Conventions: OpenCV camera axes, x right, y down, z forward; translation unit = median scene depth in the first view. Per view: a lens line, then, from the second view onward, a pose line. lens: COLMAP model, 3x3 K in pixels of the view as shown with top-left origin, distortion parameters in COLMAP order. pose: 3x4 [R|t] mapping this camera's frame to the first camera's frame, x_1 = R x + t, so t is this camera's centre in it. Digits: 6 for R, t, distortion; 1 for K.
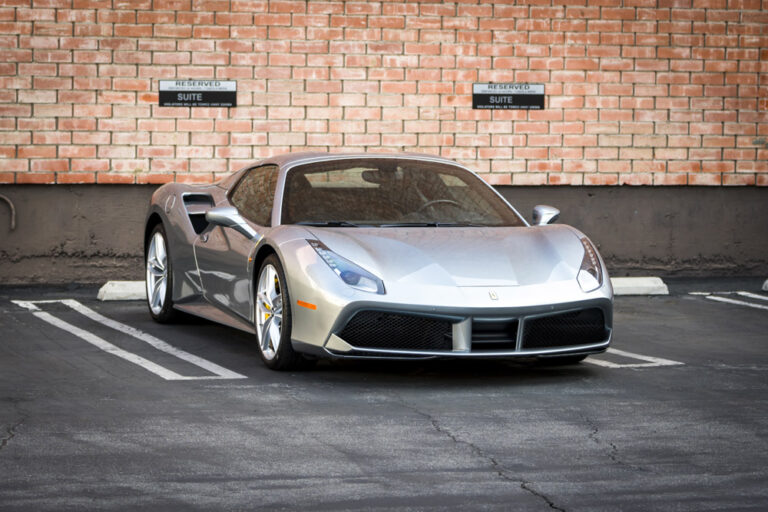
lens RADIAL K [[2657.4, 0, 384.0], [0, 2657.4, 257.1], [0, 0, 1]] dist [0.172065, 0.000000]
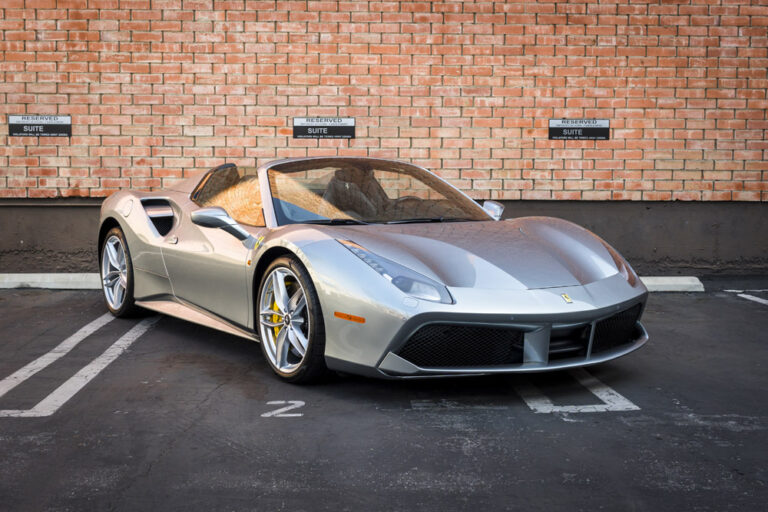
lens RADIAL K [[833.1, 0, 378.9], [0, 833.1, 262.6], [0, 0, 1]] dist [0.009720, 0.000000]
pose [[0.959350, 0.011893, -0.281969, 0.070061], [-0.010622, 0.999925, 0.006037, 0.001251], [0.282020, -0.002796, 0.959405, 0.613213]]
